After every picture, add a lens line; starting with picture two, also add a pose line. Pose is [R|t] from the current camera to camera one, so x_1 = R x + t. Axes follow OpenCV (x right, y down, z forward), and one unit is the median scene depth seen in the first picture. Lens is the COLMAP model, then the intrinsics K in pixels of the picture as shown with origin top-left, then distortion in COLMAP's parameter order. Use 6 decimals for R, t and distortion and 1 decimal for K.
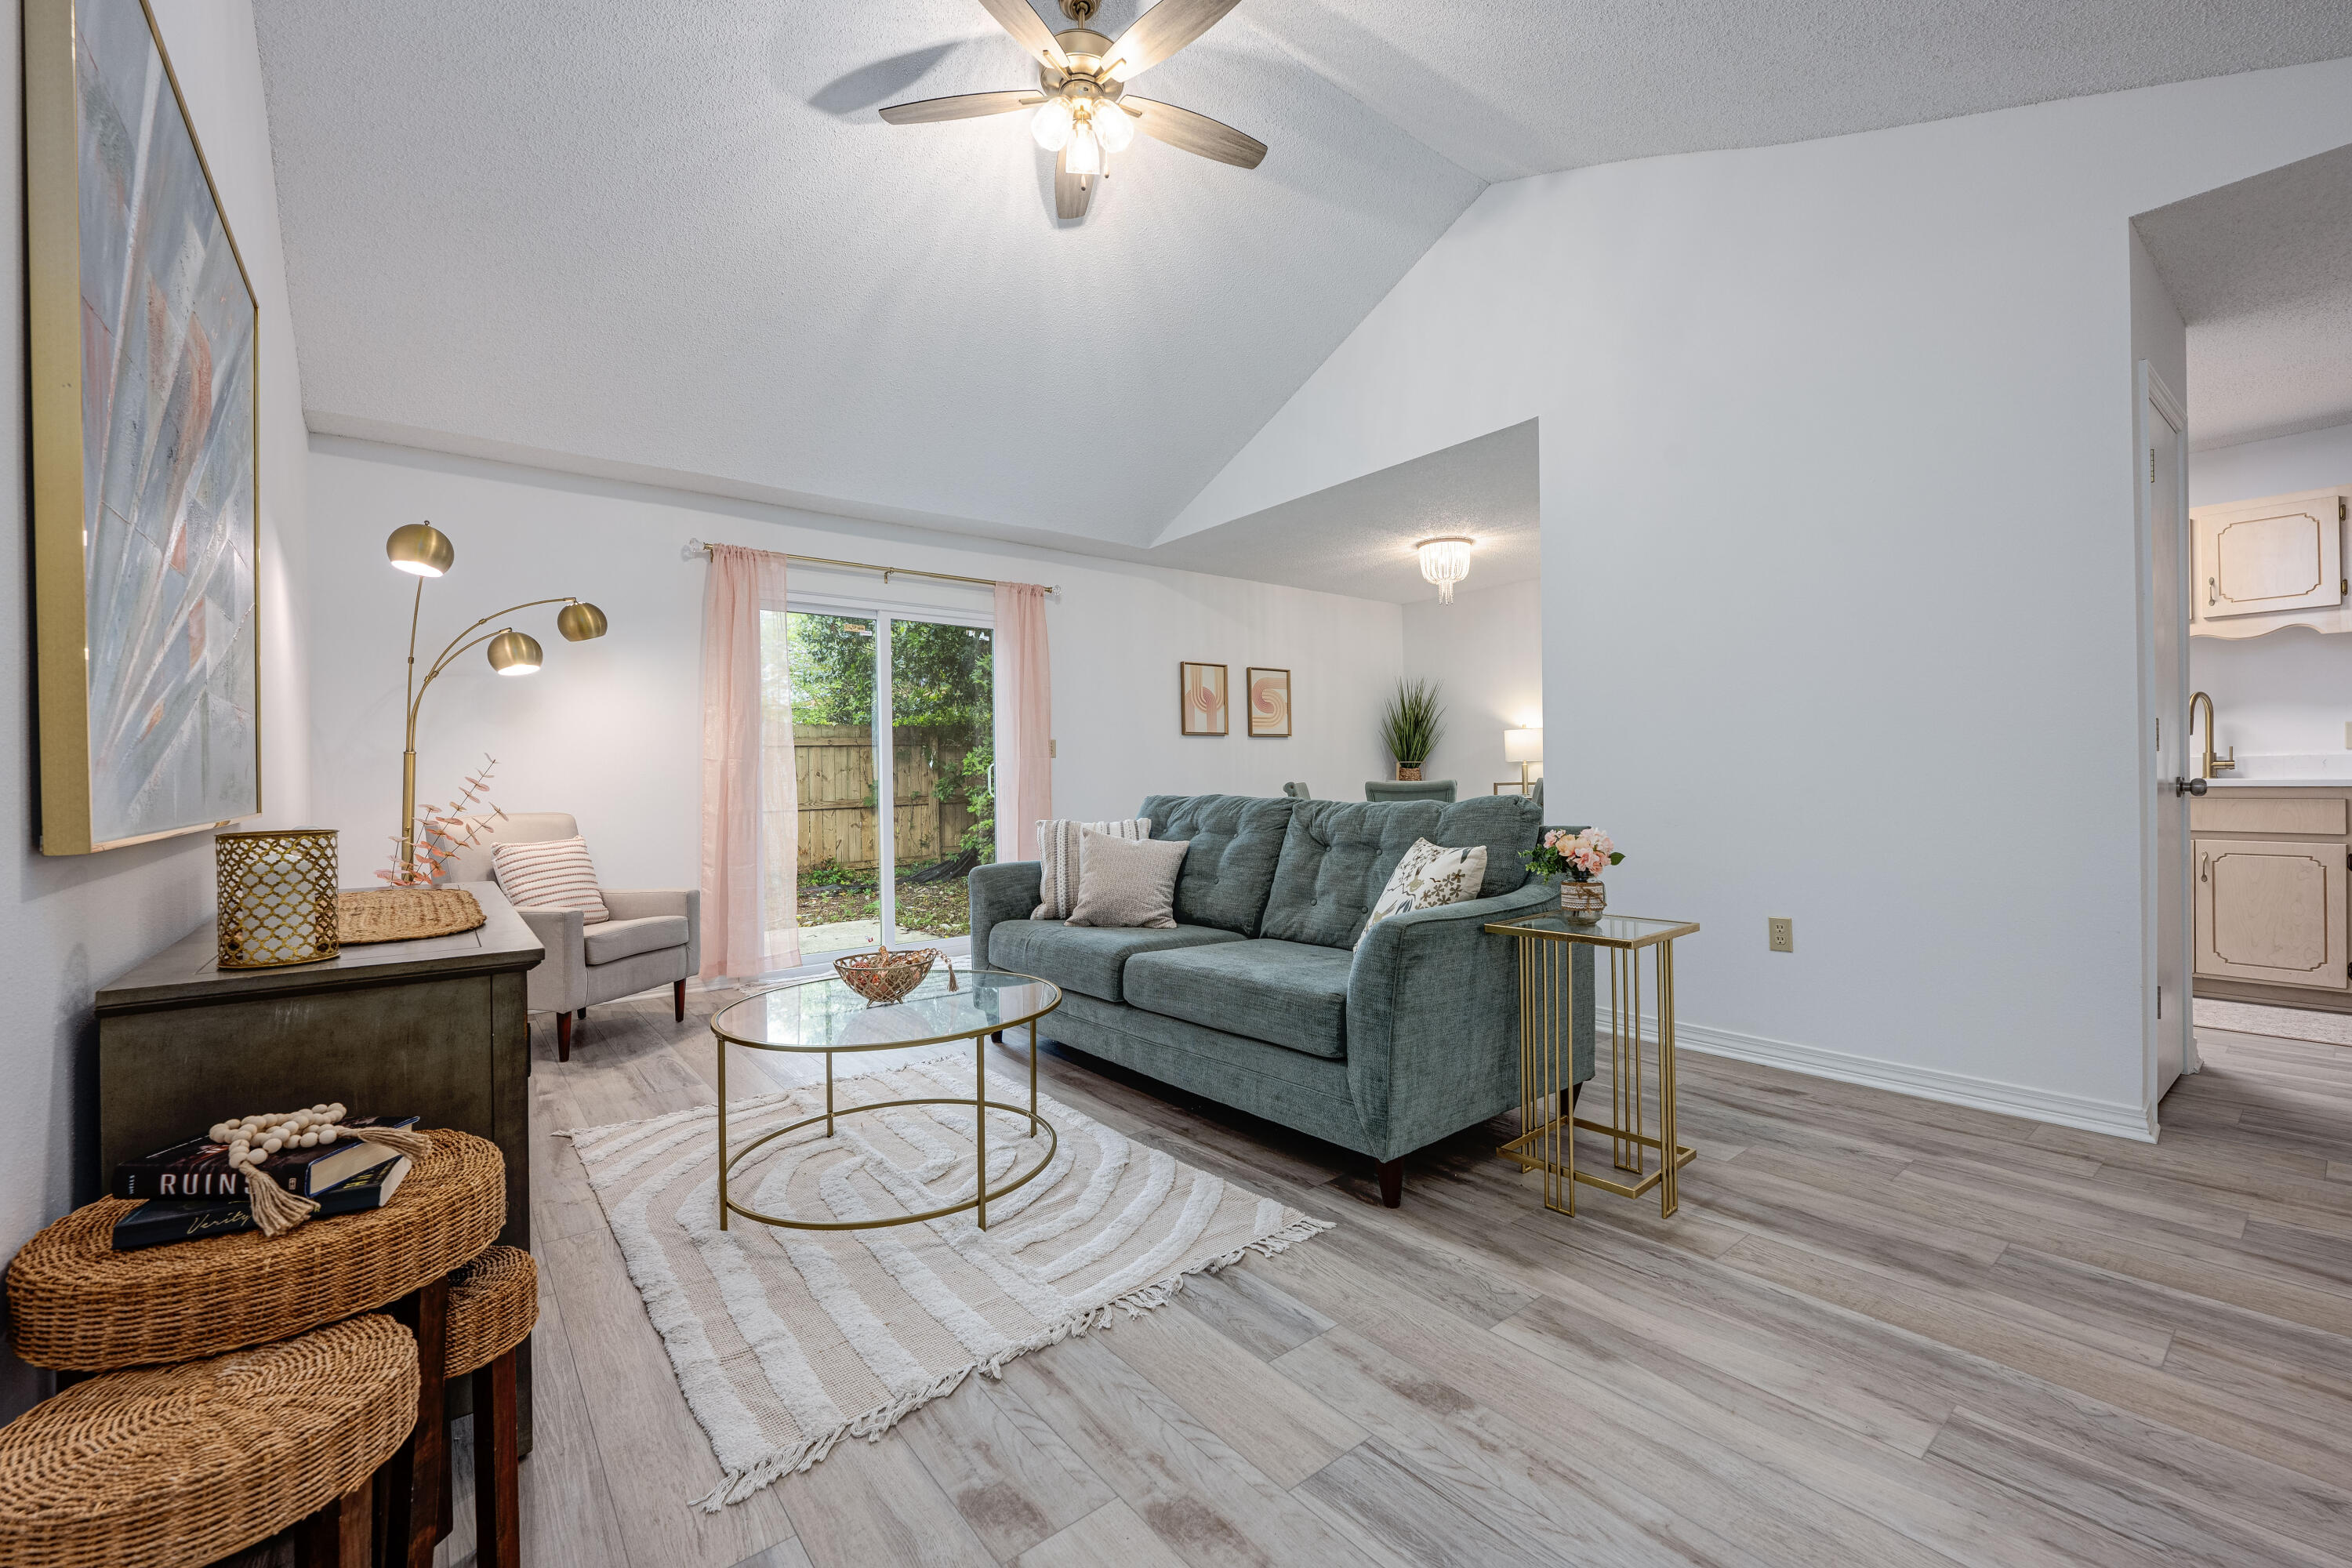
lens RADIAL K [[957.7, 0, 1153.9], [0, 957.7, 775.9], [0, 0, 1]] dist [-0.006979, 0.001124]
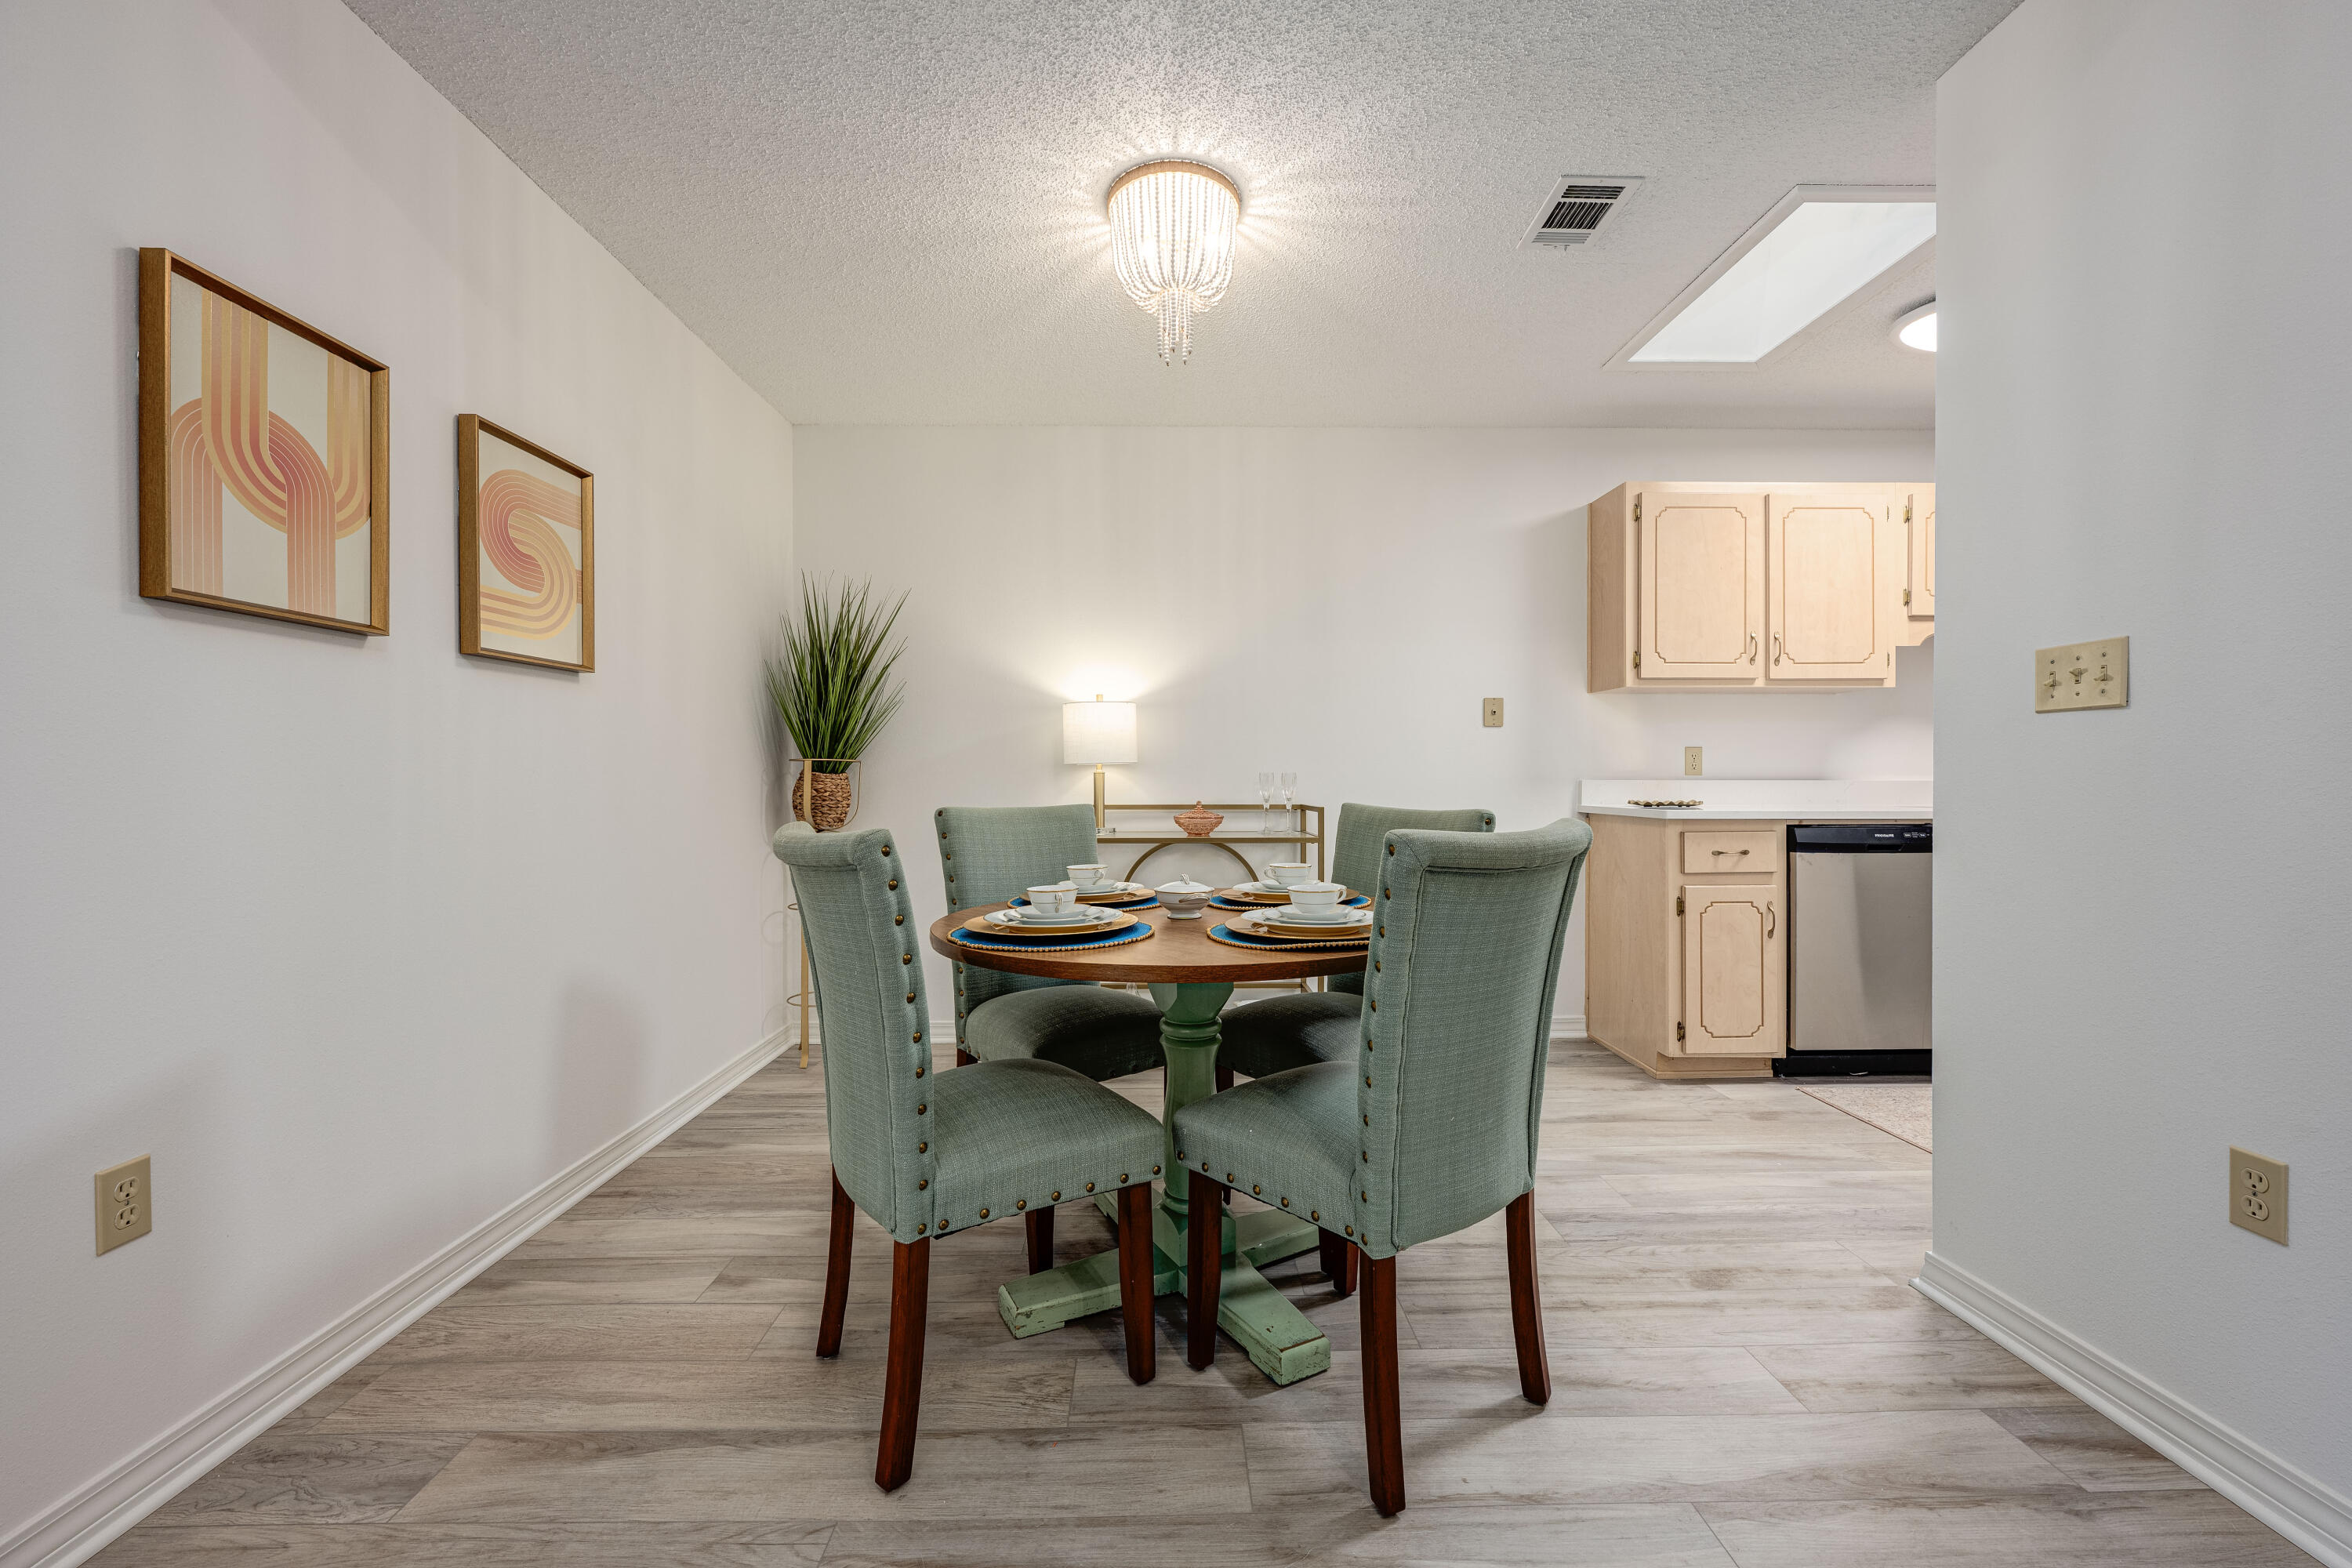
lens RADIAL K [[957.7, 0, 1166.2], [0, 957.7, 775.7], [0, 0, 1]] dist [-0.006979, 0.001124]
pose [[0.601054, 0.016758, 0.799033, -0.003847], [-0.012981, 0.999853, -0.011205, -0.006277], [-0.799103, -0.003637, 0.601183, 1.092489]]
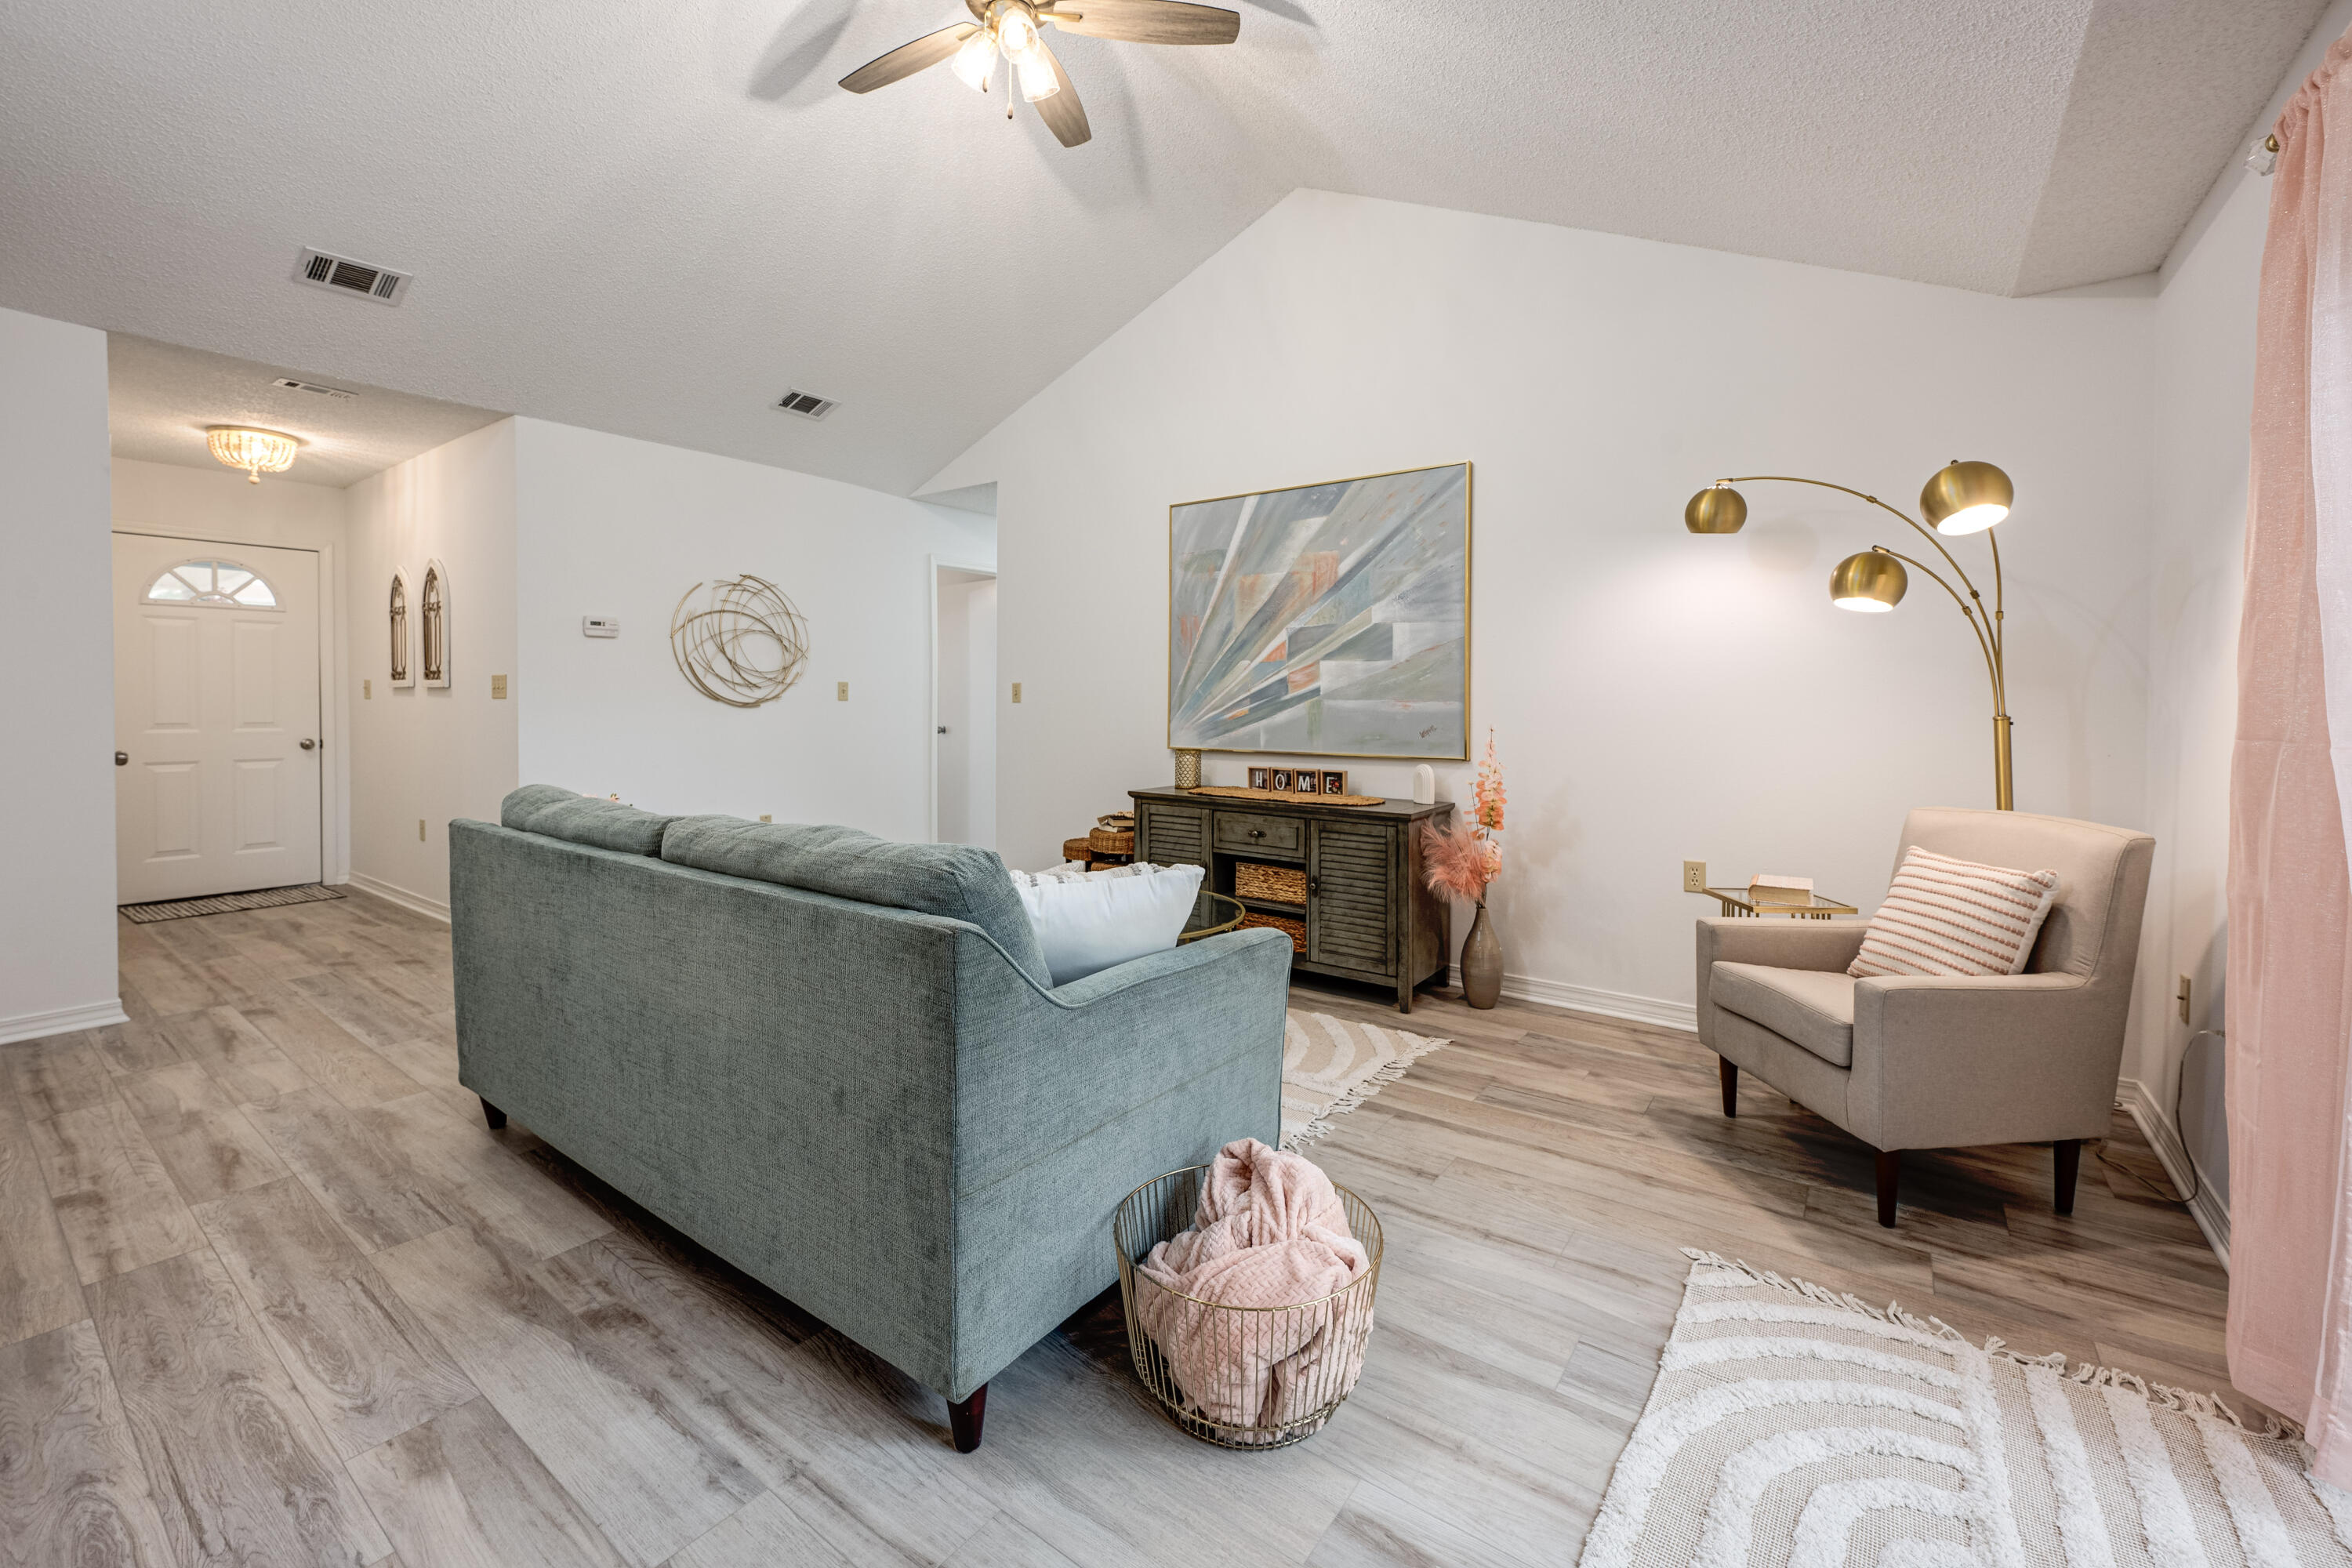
lens RADIAL K [[957.7, 0, 1157.7], [0, 957.7, 718.1], [0, 0, 1]] dist [-0.006979, 0.001124]
pose [[-0.961909, 0.013079, -0.273059, 0.032081], [0.007230, 0.999723, 0.022415, -0.039950], [0.273276, 0.019587, -0.961736, 1.364015]]
